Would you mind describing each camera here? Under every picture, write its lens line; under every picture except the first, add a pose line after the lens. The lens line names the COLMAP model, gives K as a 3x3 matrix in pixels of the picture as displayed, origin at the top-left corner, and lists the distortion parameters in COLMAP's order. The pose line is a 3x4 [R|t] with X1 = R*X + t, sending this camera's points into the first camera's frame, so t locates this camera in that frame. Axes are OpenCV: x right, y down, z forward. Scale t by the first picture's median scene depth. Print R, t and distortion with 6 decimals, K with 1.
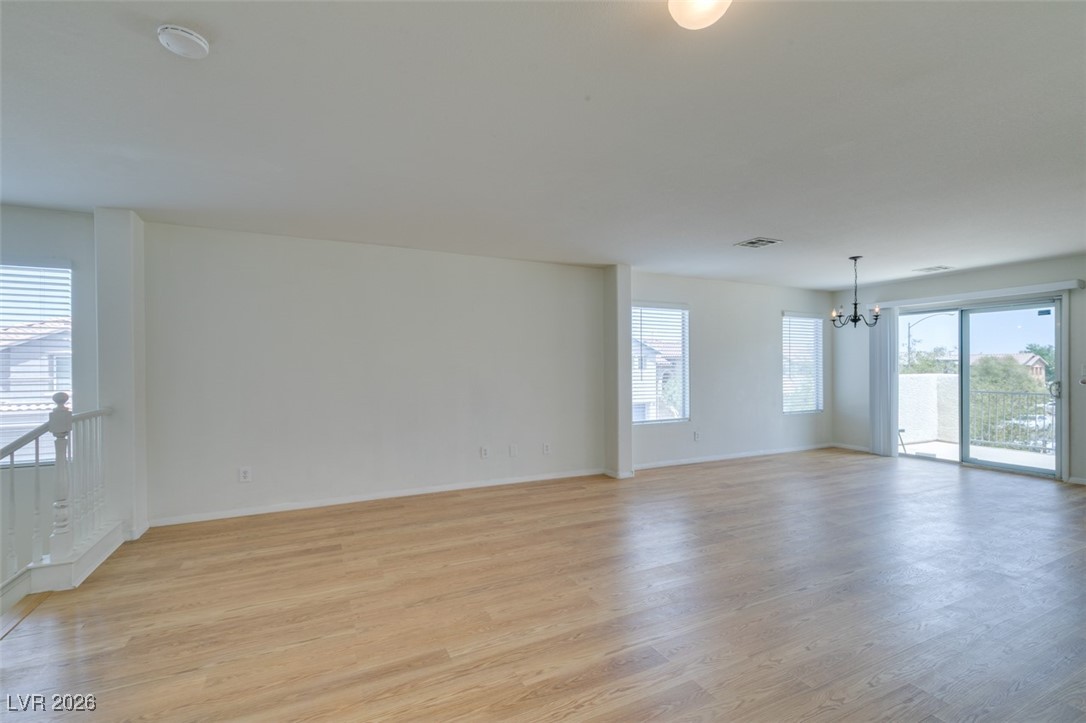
lens RADIAL K [[486.0, 0, 542.2], [0, 486.0, 365.6], [0, 0, 1]] dist [0.002359, 0.000242]
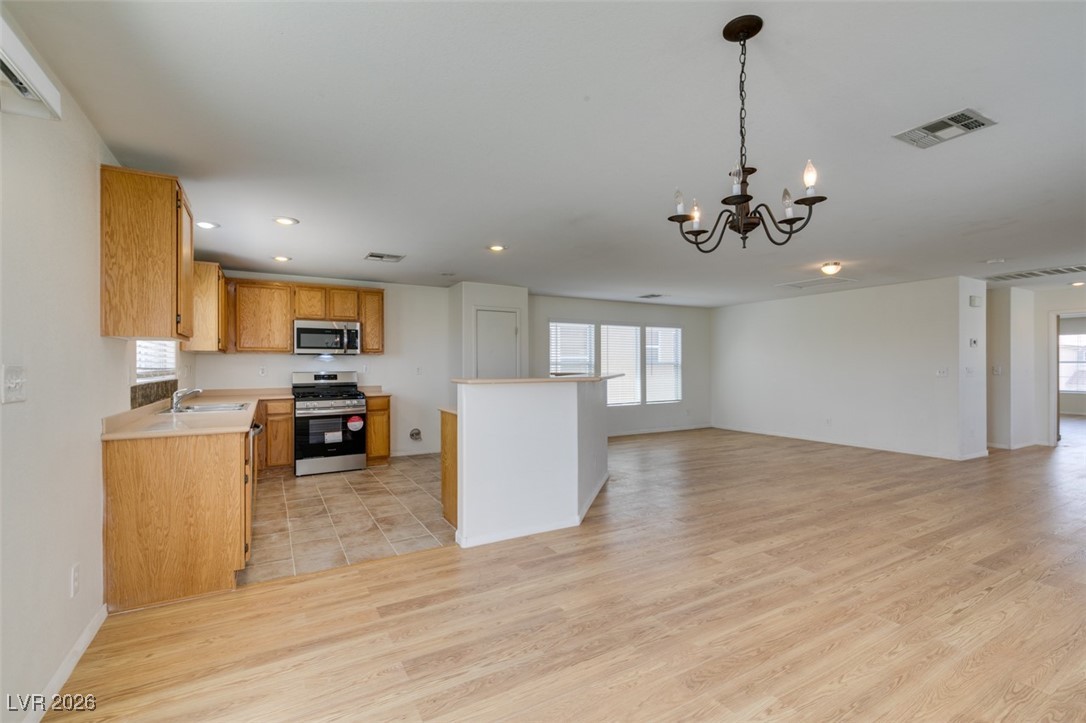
lens RADIAL K [[481.4, 0, 540.3], [0, 481.4, 364.6], [0, 0, 1]] dist [0.000550, -0.000637]
pose [[-0.998346, 0.005649, -0.057214, 0.774947], [0.005742, 0.999982, -0.001455, -0.000935], [0.057205, -0.001781, -0.998361, 1.274727]]
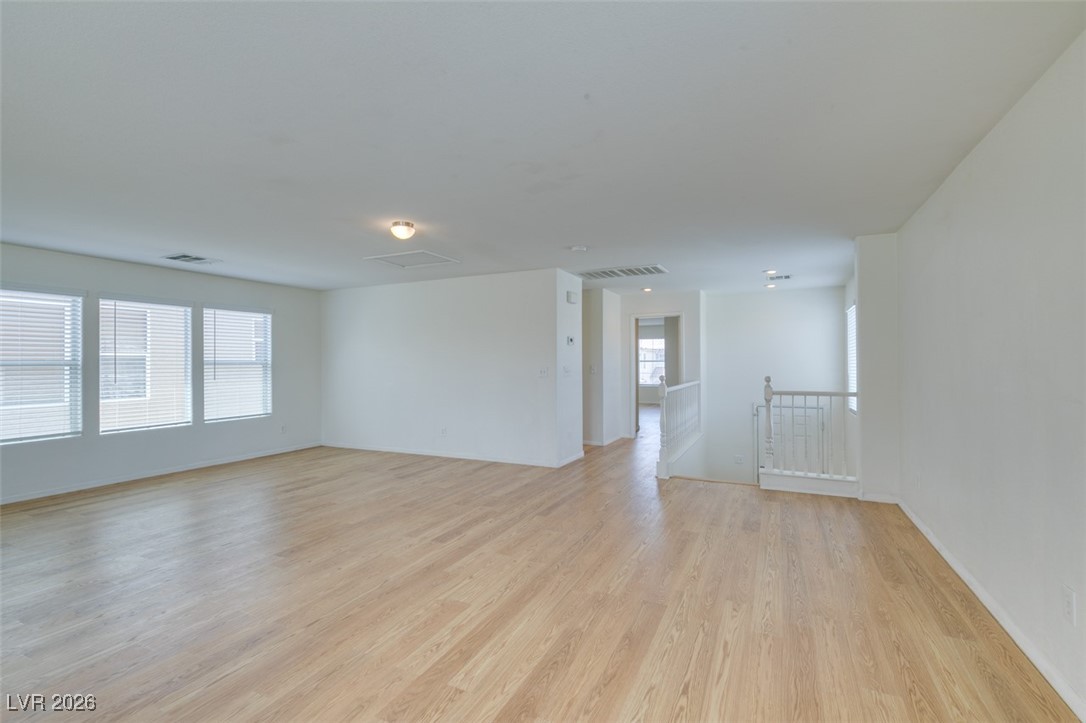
lens RADIAL K [[486.0, 0, 542.2], [0, 486.0, 365.6], [0, 0, 1]] dist [0.002359, 0.000242]
pose [[-0.786683, 0.010171, -0.617274, 0.384166], [0.007494, 0.999948, 0.006926, -0.000888], [0.617312, 0.000823, -0.786718, 0.998669]]
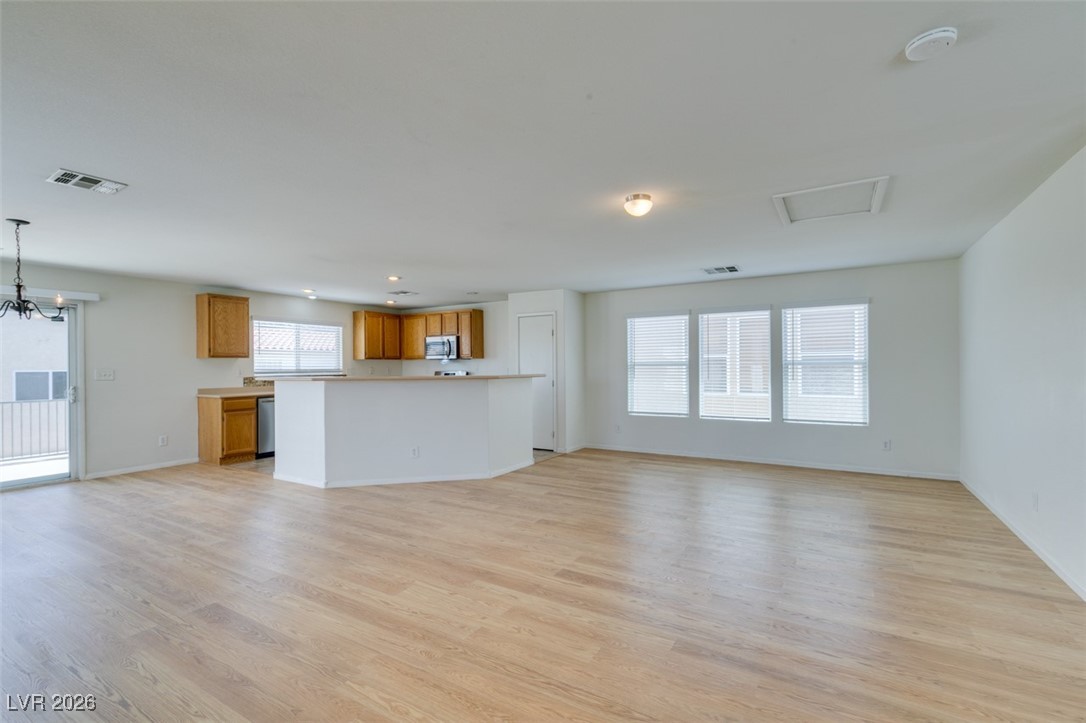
lens RADIAL K [[486.0, 0, 542.2], [0, 486.0, 365.6], [0, 0, 1]] dist [0.002359, 0.000242]
pose [[-0.540885, 0.007348, 0.841065, -0.368734], [0.008937, 0.999956, -0.002989, -0.000064], [-0.841049, 0.005900, -0.540926, 0.720832]]
